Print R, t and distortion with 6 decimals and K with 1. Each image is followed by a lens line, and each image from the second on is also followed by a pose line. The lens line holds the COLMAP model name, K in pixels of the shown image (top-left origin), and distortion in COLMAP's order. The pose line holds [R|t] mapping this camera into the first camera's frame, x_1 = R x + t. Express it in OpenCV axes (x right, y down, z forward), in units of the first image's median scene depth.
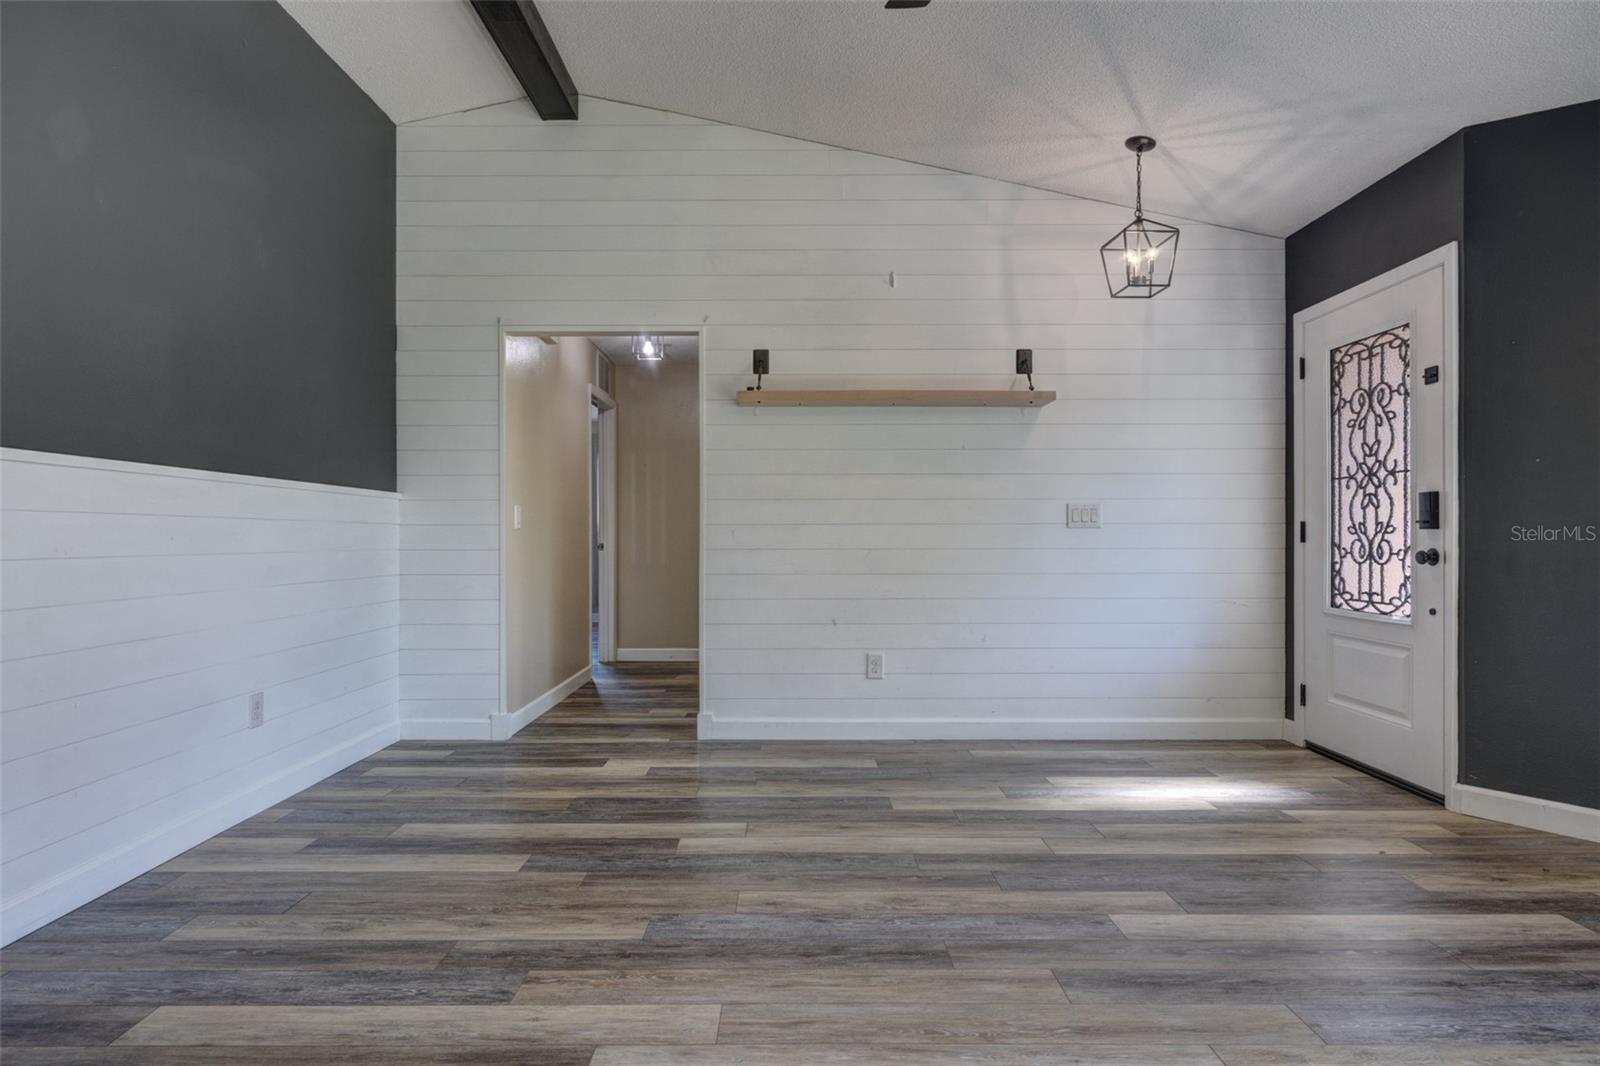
lens RADIAL K [[859.8, 0, 798.9], [0, 859.8, 533.9], [0, 0, 1]] dist [0.002256, -0.001733]
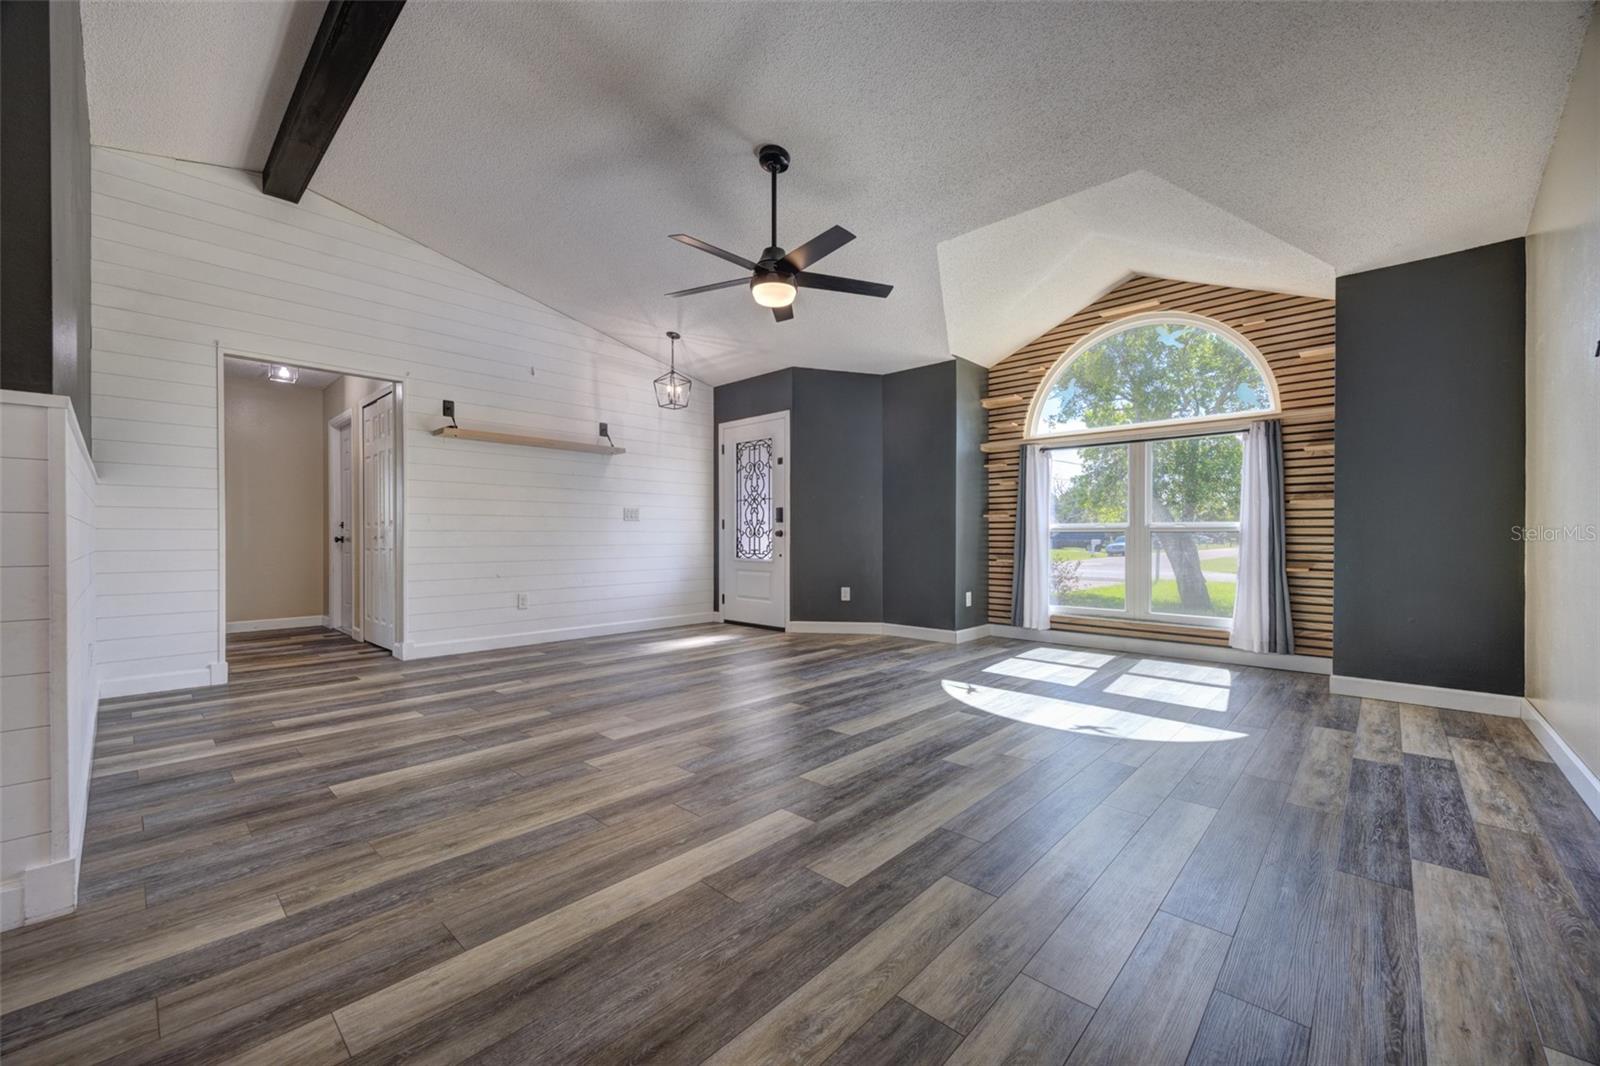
lens RADIAL K [[624.4, 0, 799.9], [0, 624.4, 536.0], [0, 0, 1]] dist [0.000233, -0.000722]
pose [[0.678981, 0.000164, 0.734156, -0.501559], [-0.001056, 0.999999, 0.000754, 0.029284], [-0.734155, -0.001287, 0.678980, -0.247365]]
